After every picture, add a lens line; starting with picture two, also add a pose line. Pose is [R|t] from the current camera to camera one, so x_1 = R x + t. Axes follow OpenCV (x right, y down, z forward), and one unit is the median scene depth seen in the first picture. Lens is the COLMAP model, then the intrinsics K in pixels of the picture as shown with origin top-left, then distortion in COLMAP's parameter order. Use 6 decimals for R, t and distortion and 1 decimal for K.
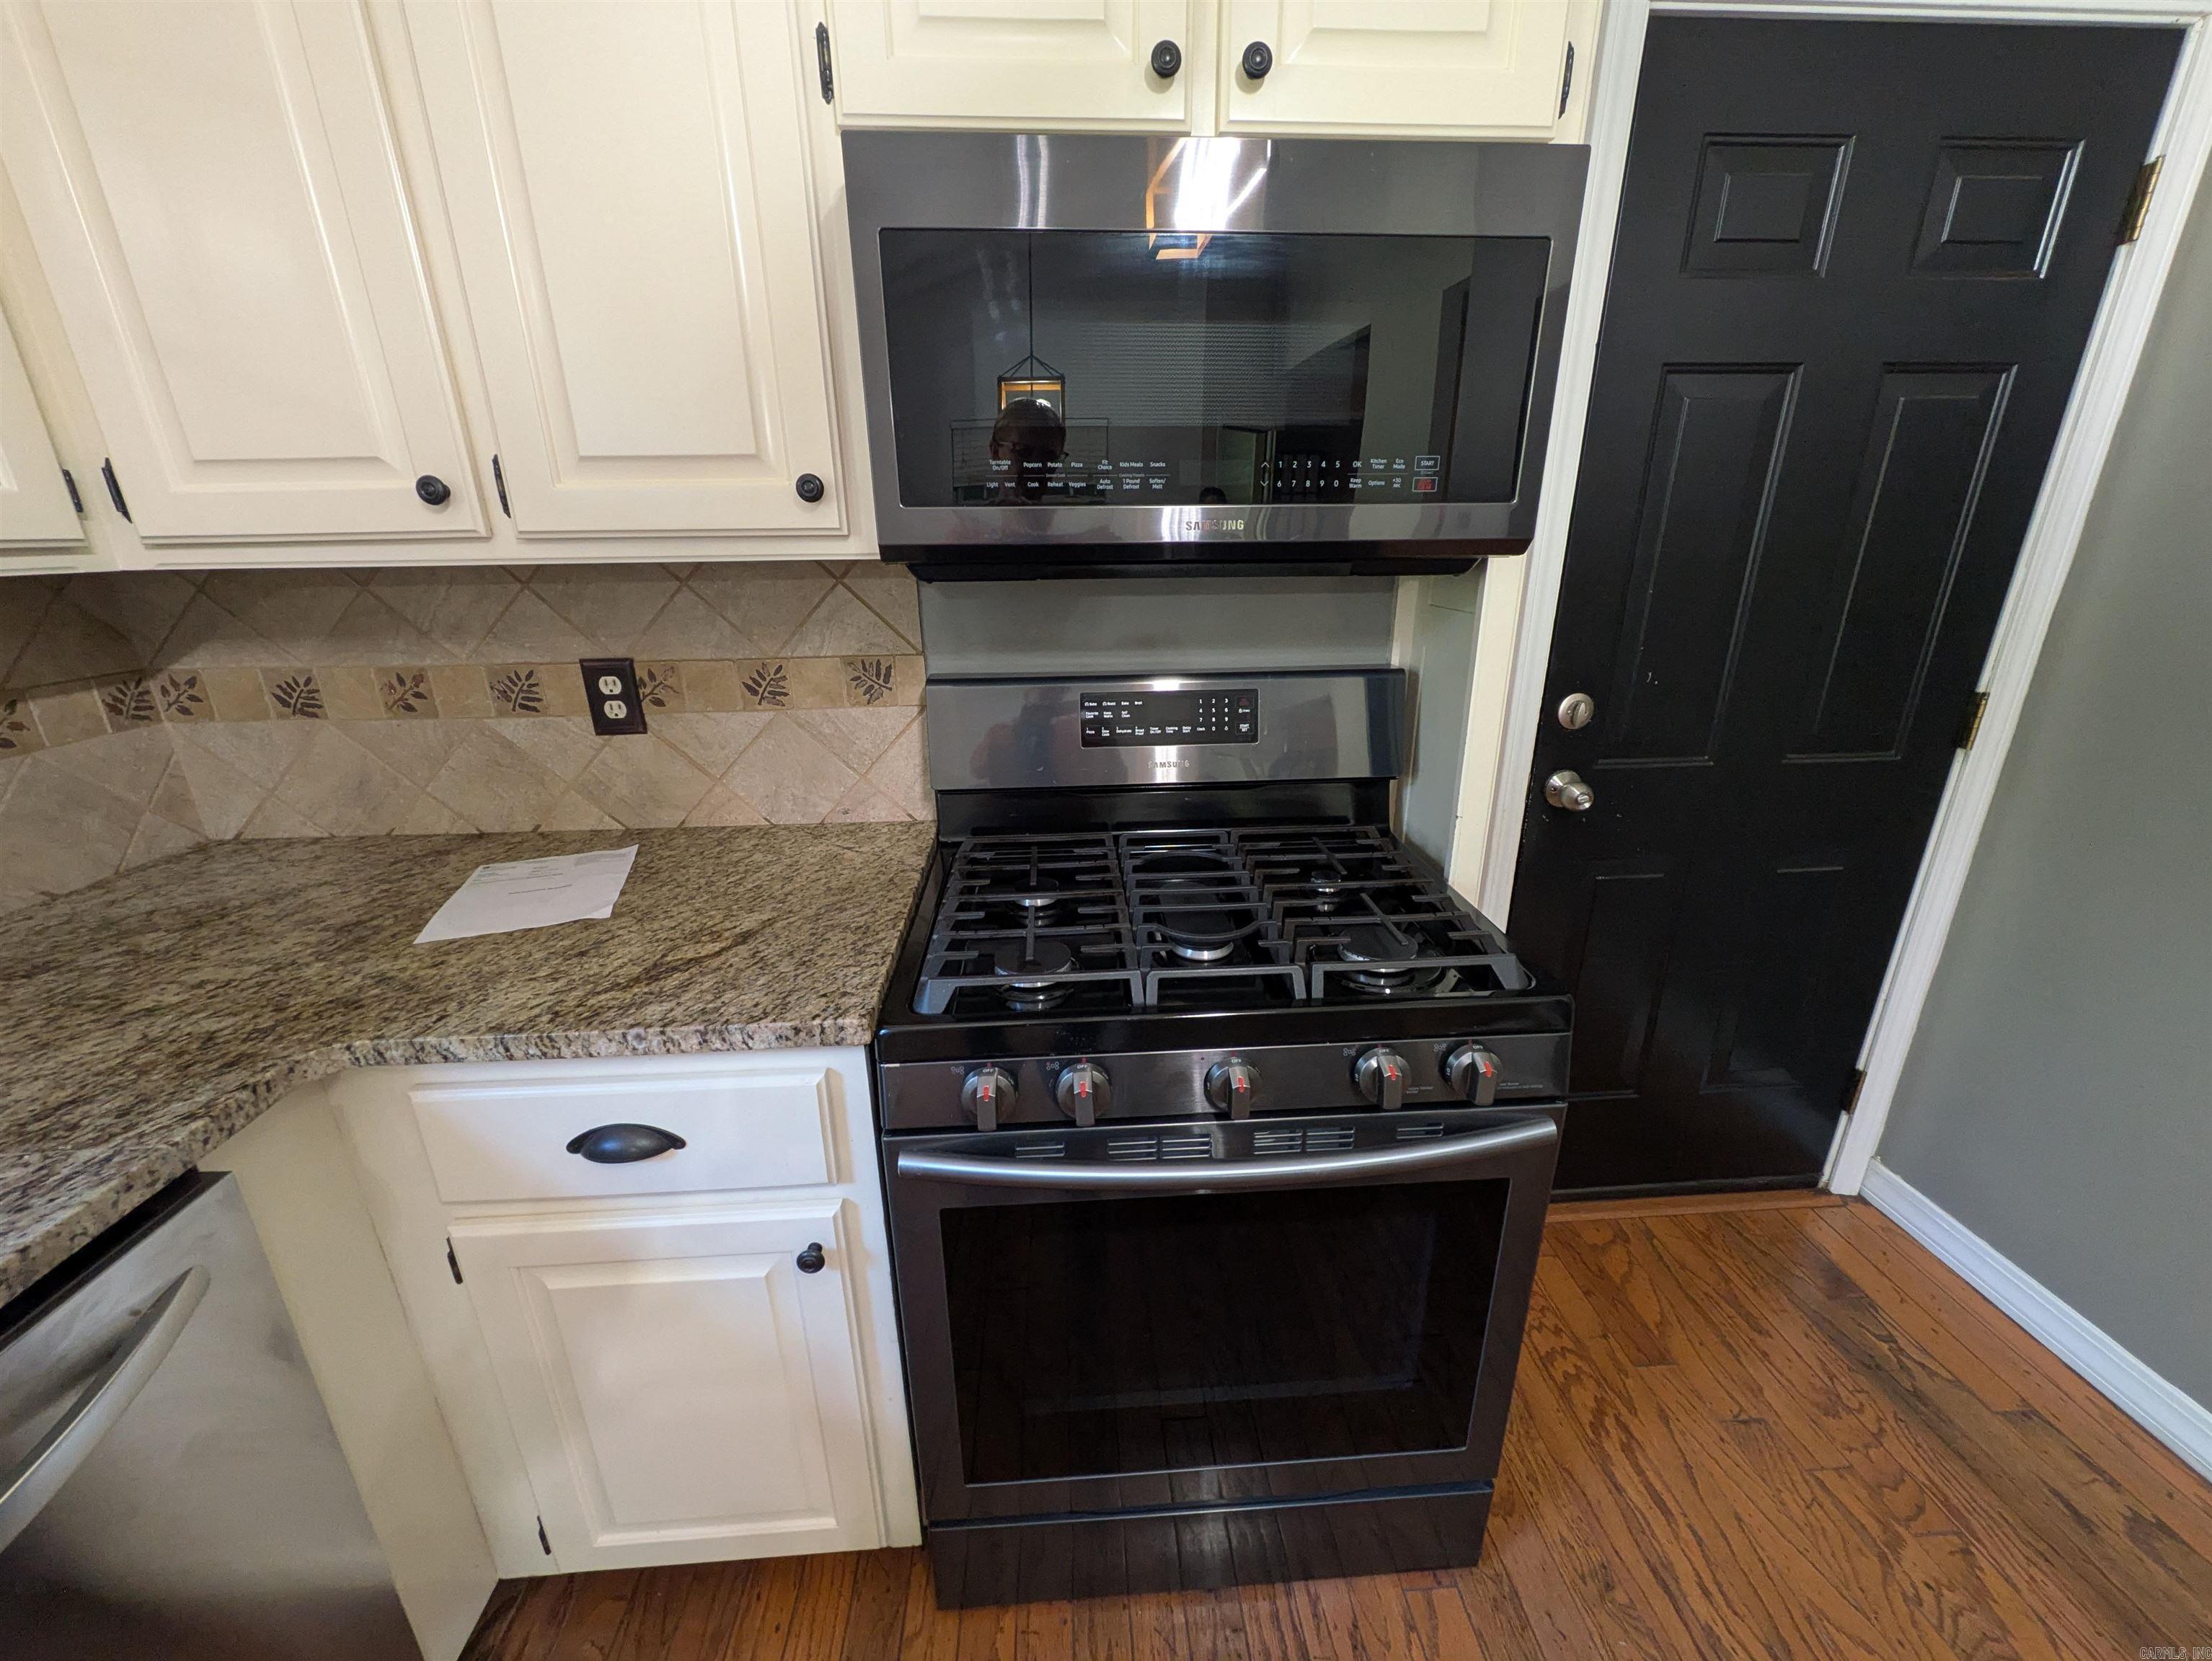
lens RADIAL K [[874.6, 0, 1103.1], [0, 874.6, 836.9], [0, 0, 1]] dist [0.000029, 0.000035]
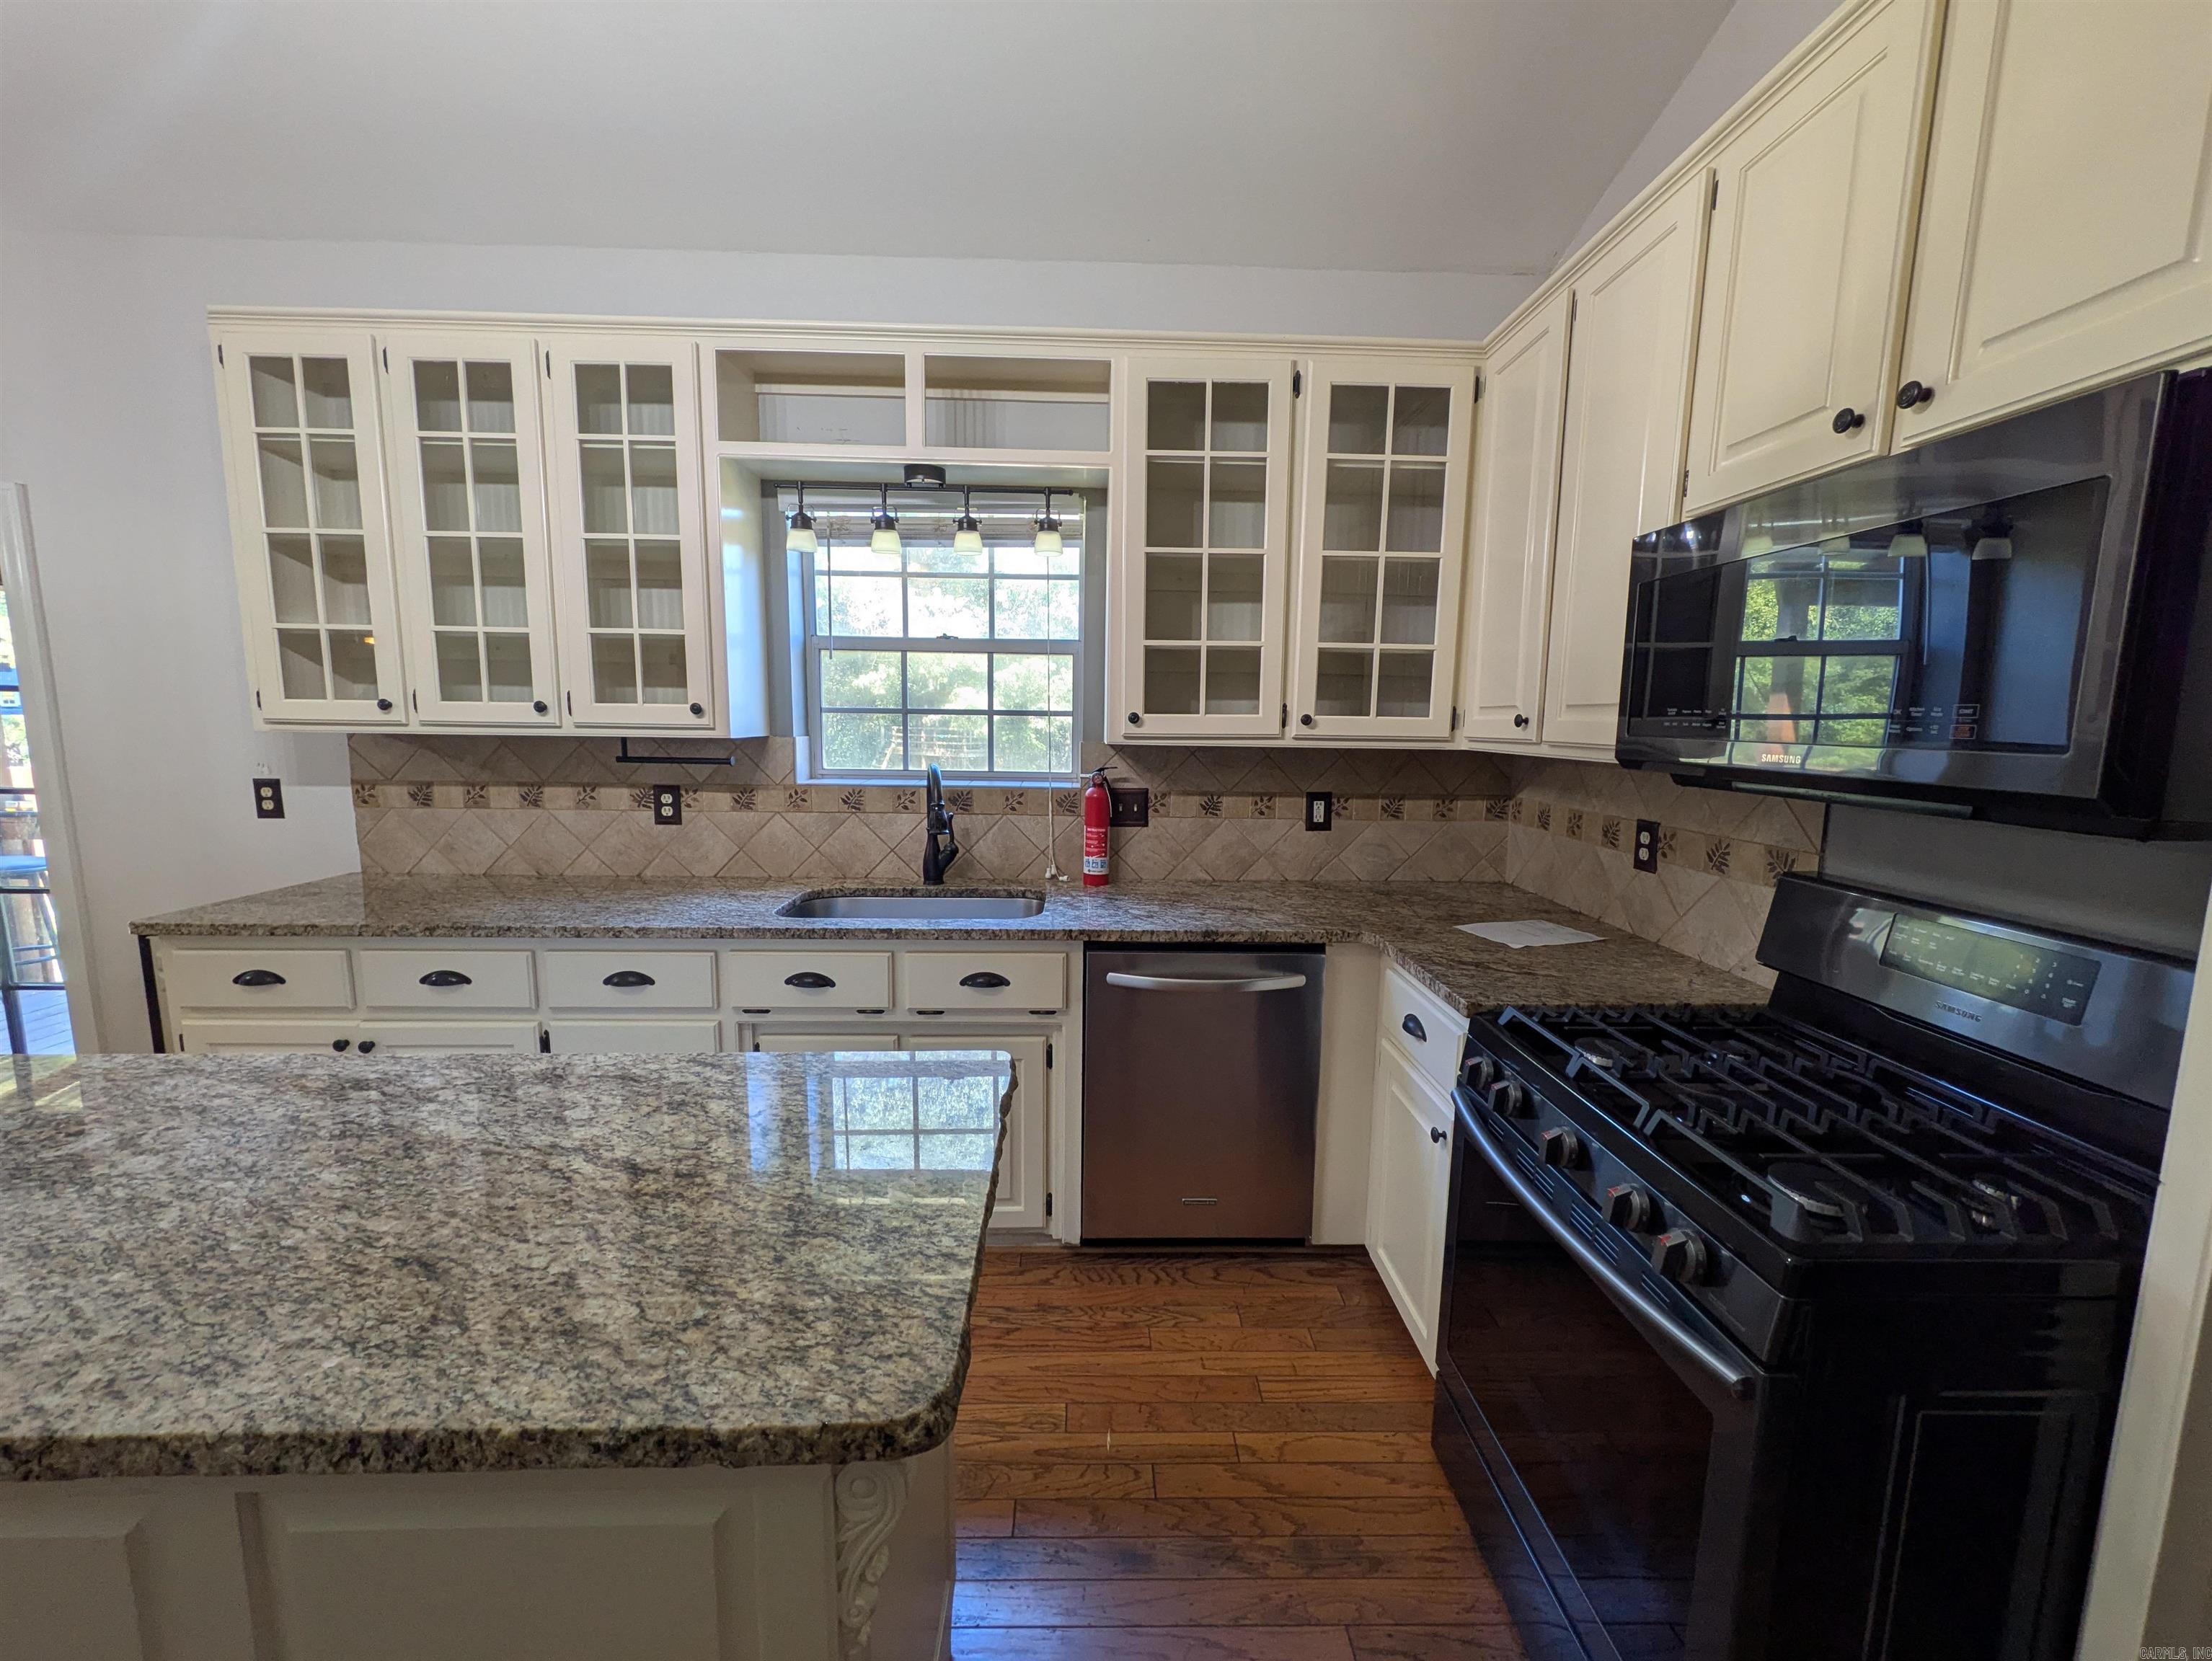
lens RADIAL K [[874.6, 0, 1107.1], [0, 874.6, 834.7], [0, 0, 1]] dist [0.000029, 0.000035]
pose [[-0.041743, 0.145931, -0.988414, 1.014129], [-0.343184, 0.926993, 0.151357, -0.090469], [0.938340, 0.345526, 0.011386, 0.105360]]
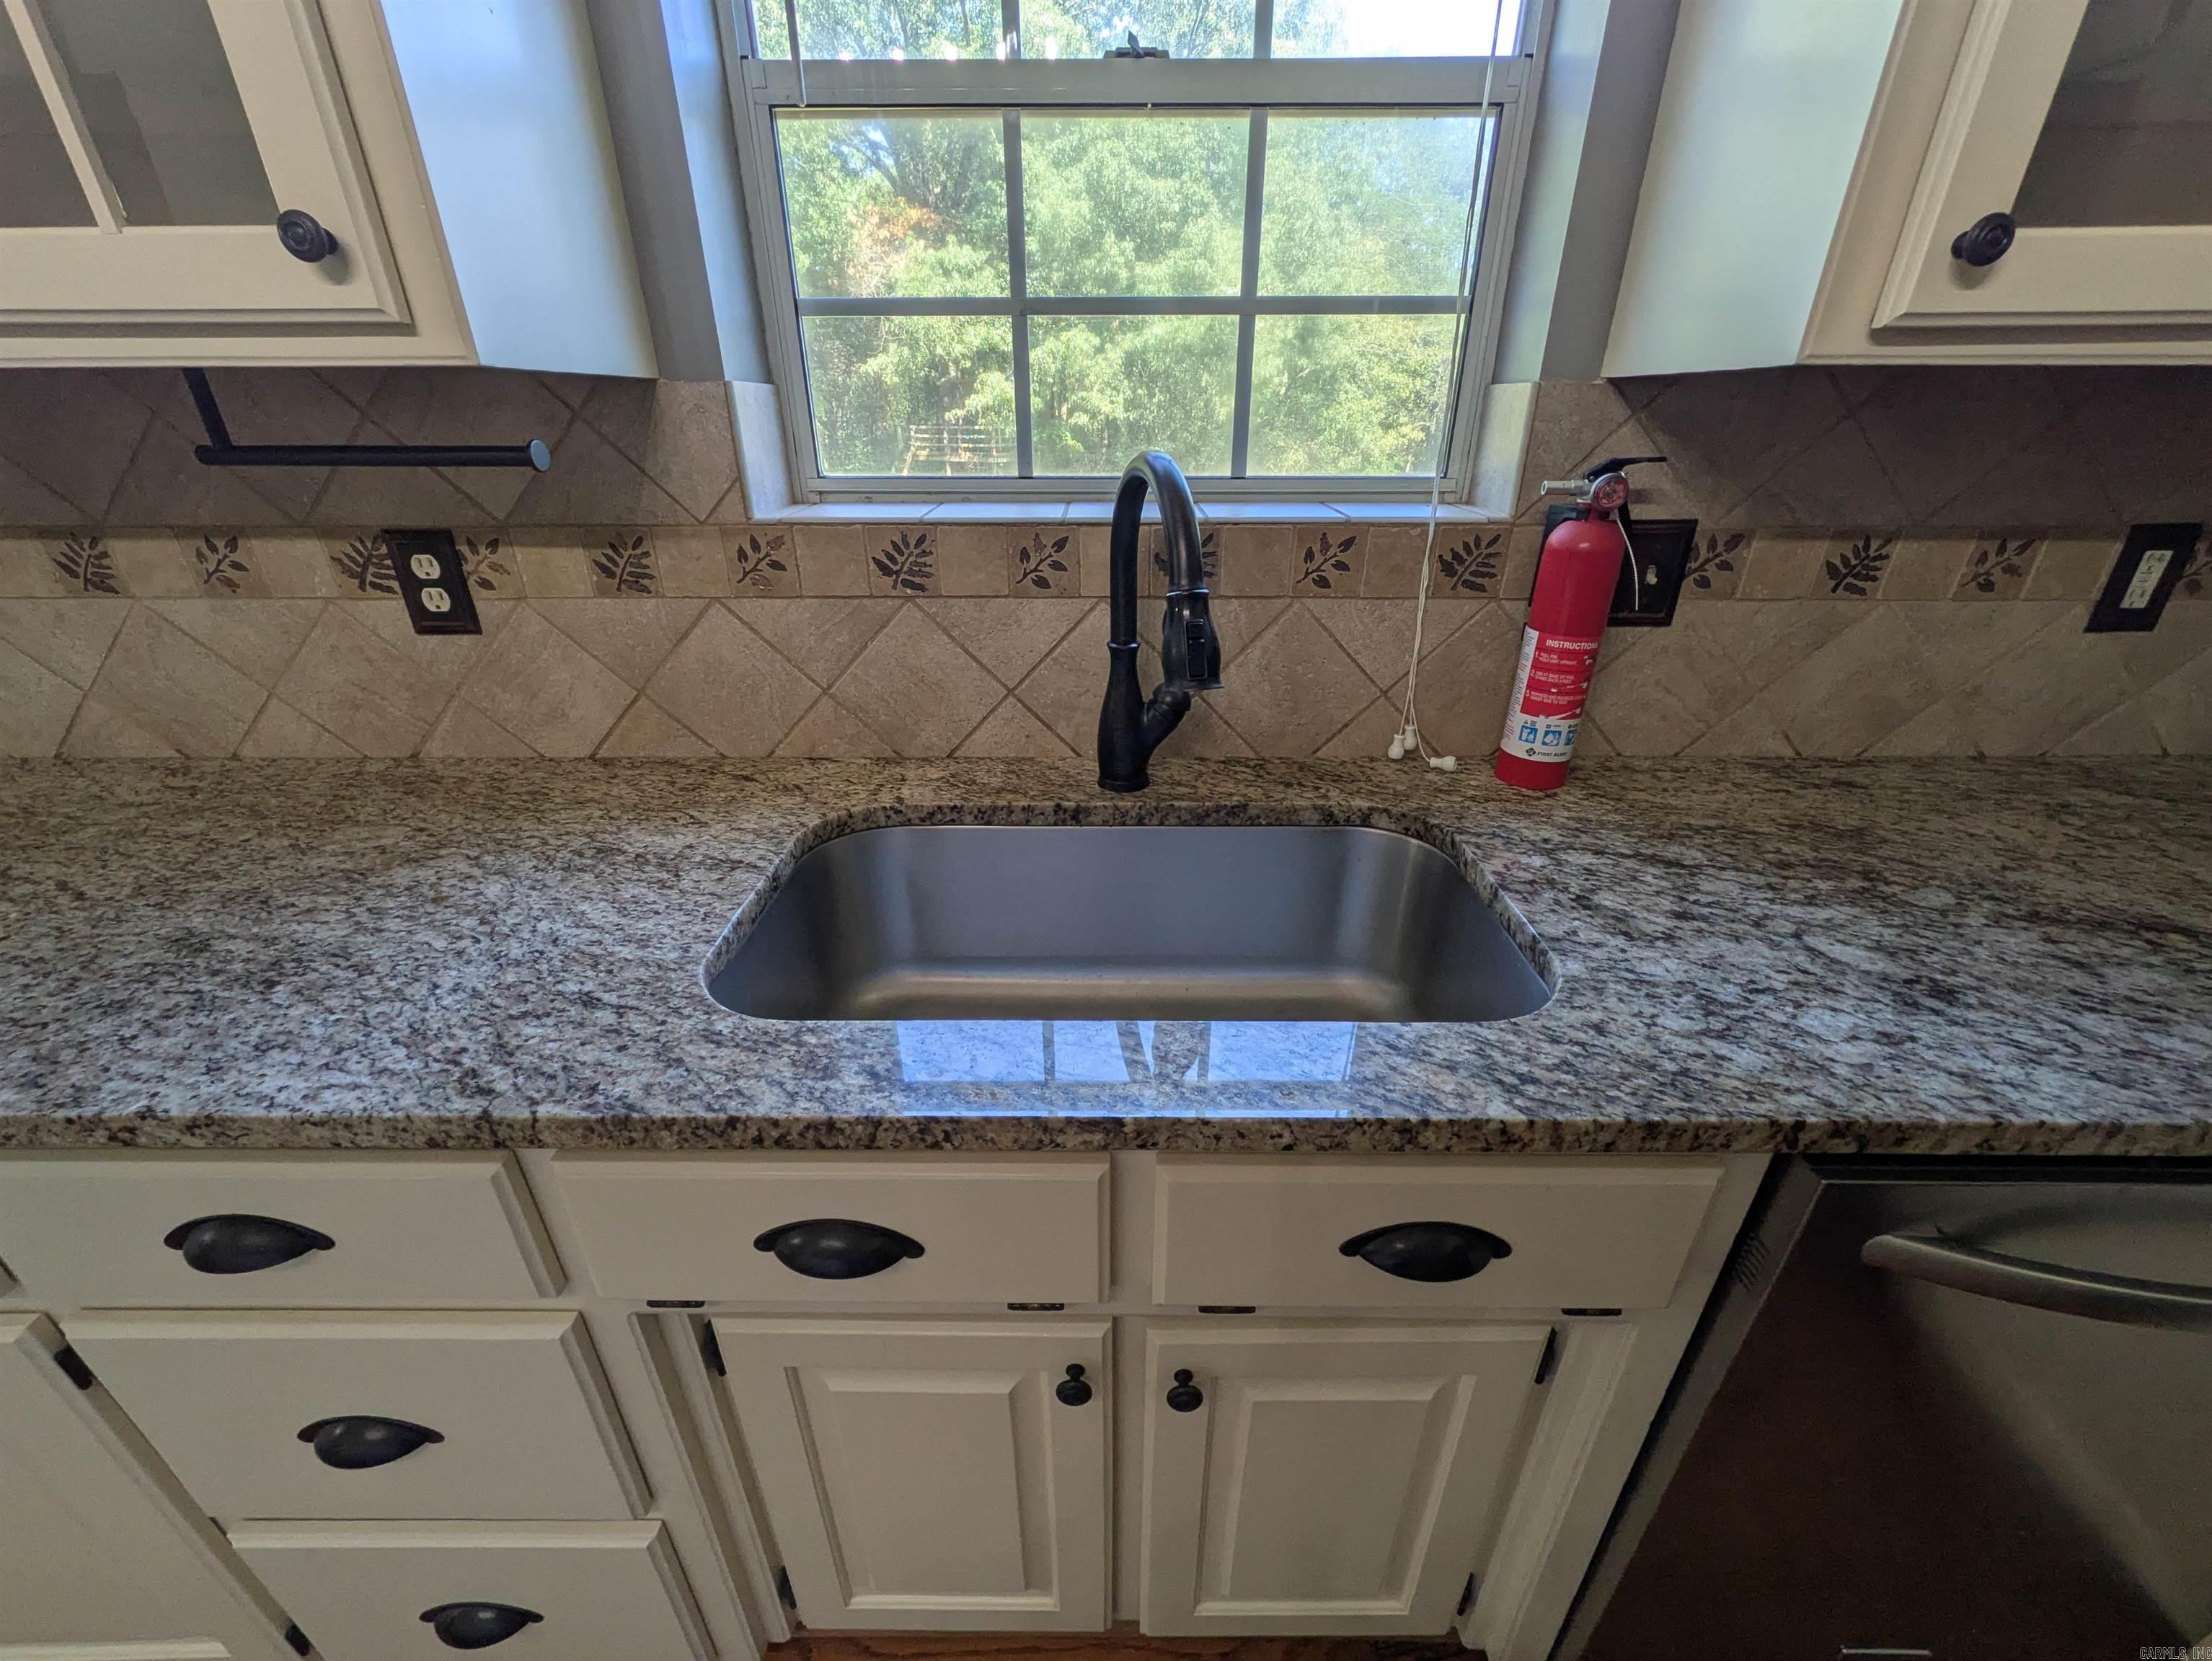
lens RADIAL K [[874.6, 0, 1103.3], [0, 874.6, 834.1], [0, 0, 1]] dist [0.000029, 0.000035]
pose [[-0.077973, 0.444105, -0.892575, -0.203167], [-0.325950, 0.834742, 0.443804, 0.145298], [0.942166, 0.325540, 0.079668, -0.272792]]
